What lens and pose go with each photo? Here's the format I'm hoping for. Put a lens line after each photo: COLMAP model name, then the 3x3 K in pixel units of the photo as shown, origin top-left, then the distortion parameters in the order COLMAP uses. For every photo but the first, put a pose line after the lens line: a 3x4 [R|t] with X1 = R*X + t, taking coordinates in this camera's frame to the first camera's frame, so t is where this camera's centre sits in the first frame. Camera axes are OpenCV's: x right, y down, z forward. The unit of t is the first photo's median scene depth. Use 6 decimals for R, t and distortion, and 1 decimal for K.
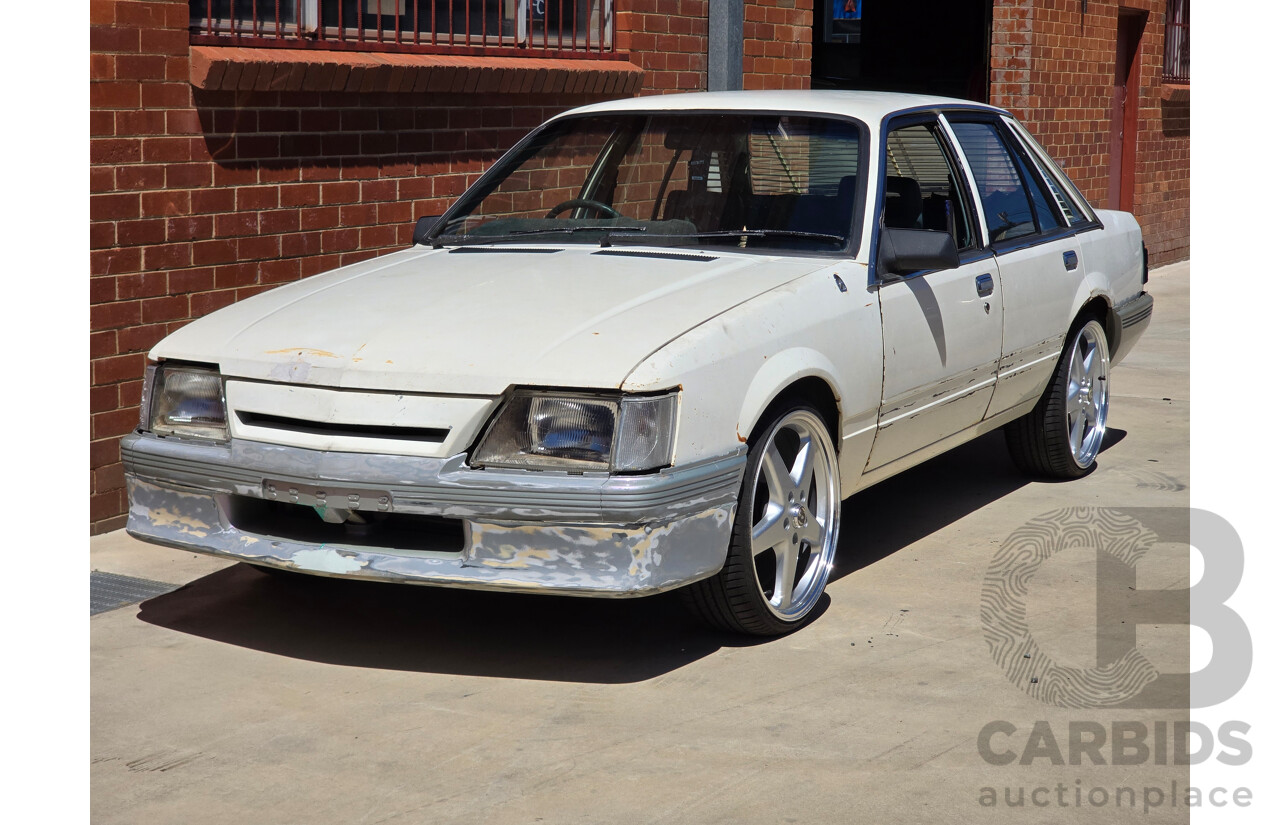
lens RADIAL K [[2074.4, 0, 636.7], [0, 2074.4, 406.3], [0, 0, 1]] dist [-0.022160, 0.000000]
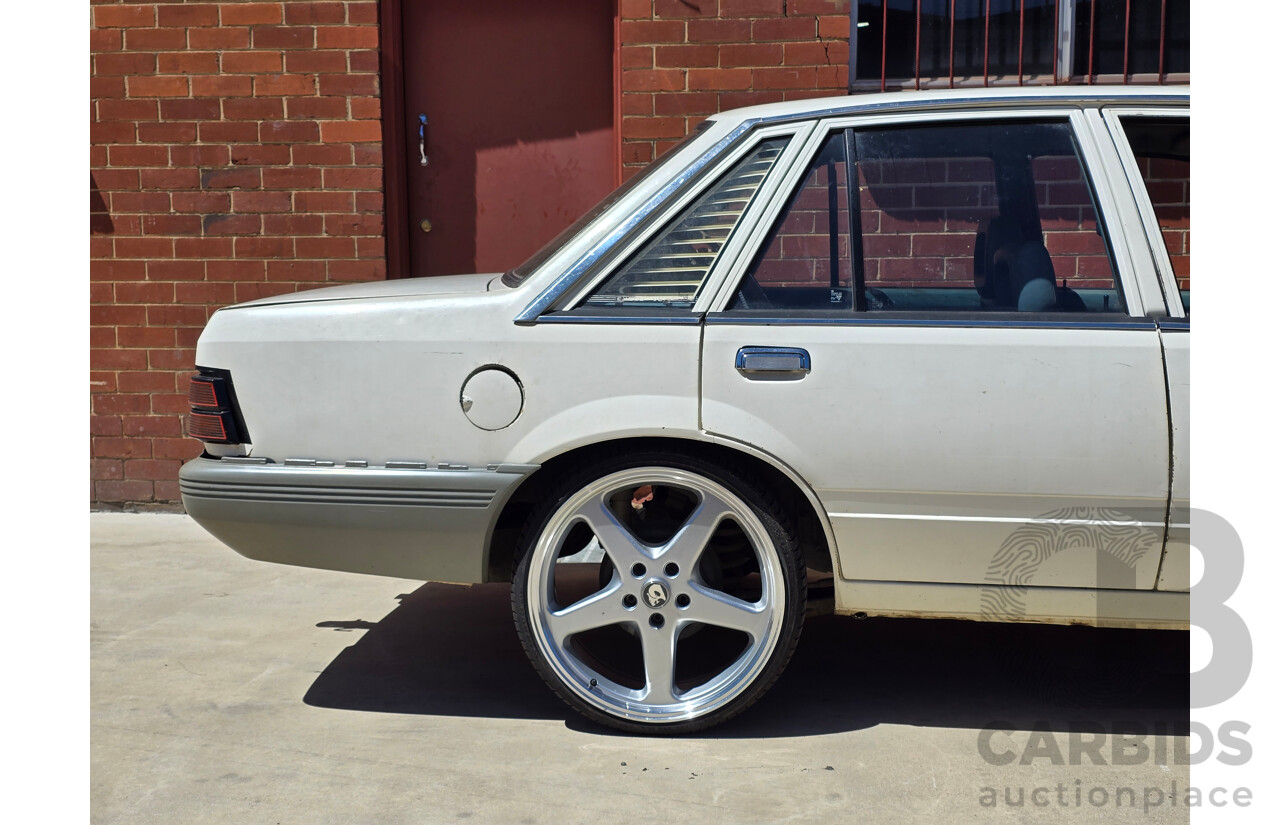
lens RADIAL K [[1468.3, 0, 645.7], [0, 1468.3, 412.8], [0, 0, 1]] dist [0.083996, 0.000000]
pose [[0.390717, 0.099518, -0.915116, 0.470194], [-0.125330, 0.990632, 0.054219, -0.039009], [0.911939, 0.093507, 0.399529, 0.589081]]
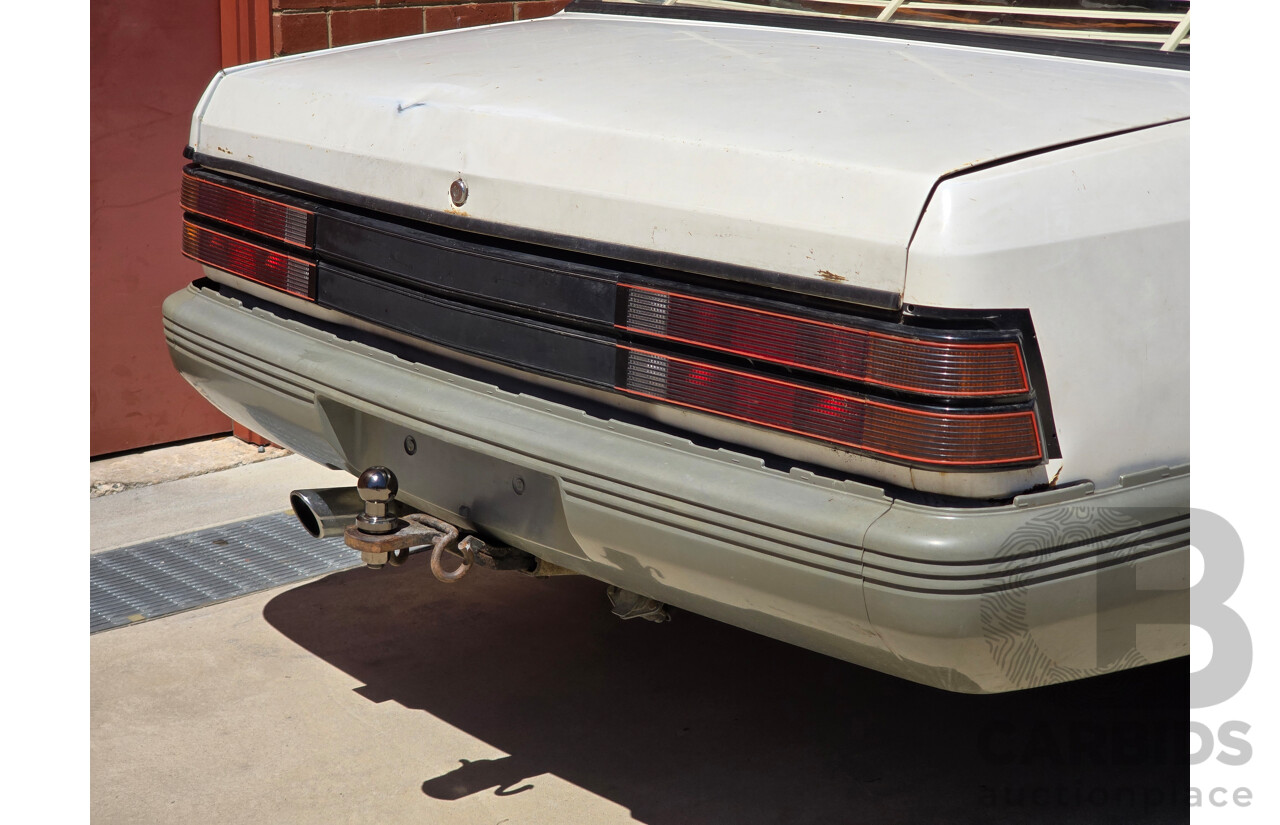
lens RADIAL K [[2131.0, 0, 644.0], [0, 2131.0, 401.5], [0, 0, 1]] dist [-0.078091, 0.000000]
pose [[0.940391, 0.087139, -0.328743, 0.039821], [-0.052117, 0.992125, 0.113896, -0.029349], [0.336079, -0.089974, 0.937526, 0.346631]]
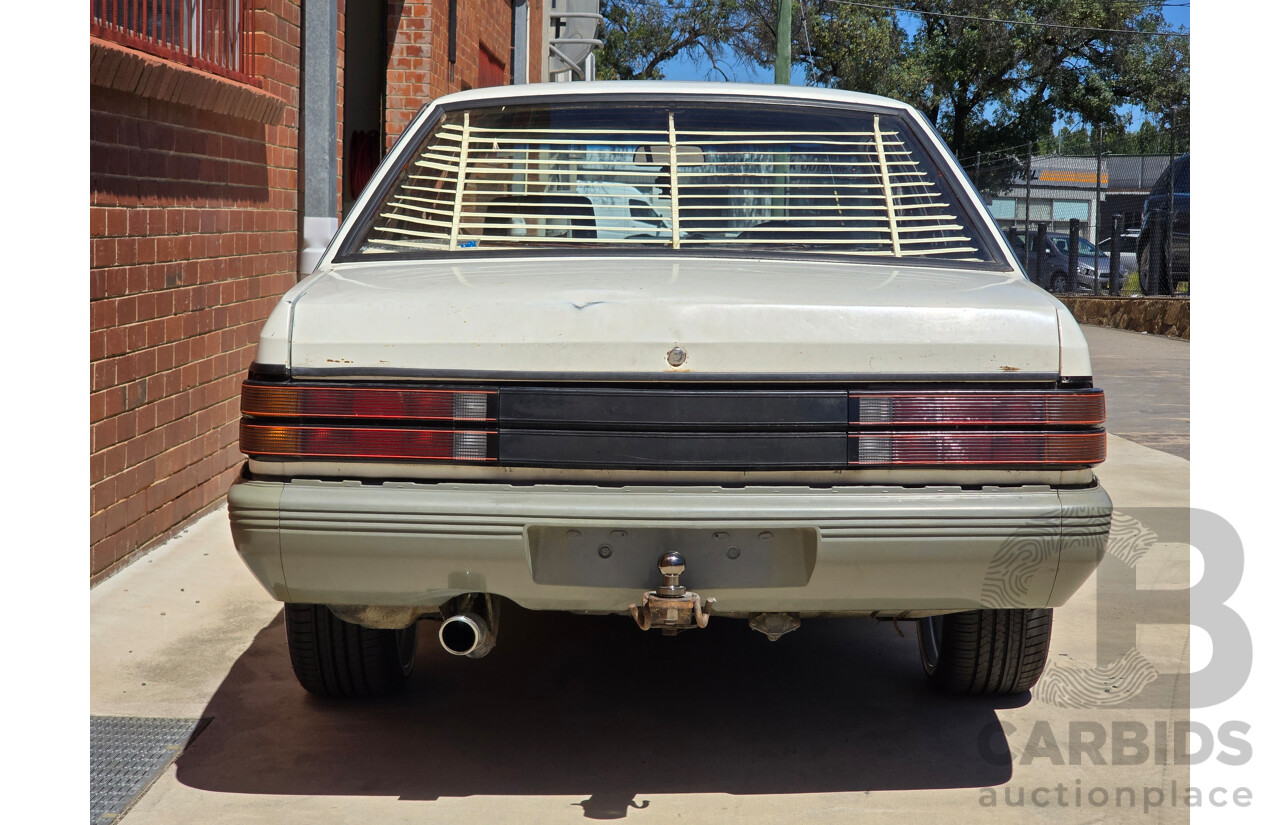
lens RADIAL K [[2075.8, 0, 652.8], [0, 2075.8, 412.1], [0, 0, 1]] dist [-0.065395, 0.000000]
pose [[0.868770, -0.038371, 0.493728, -0.385863], [0.063869, 0.997349, -0.034874, 0.010806], [-0.491081, 0.061832, 0.868917, 0.234060]]
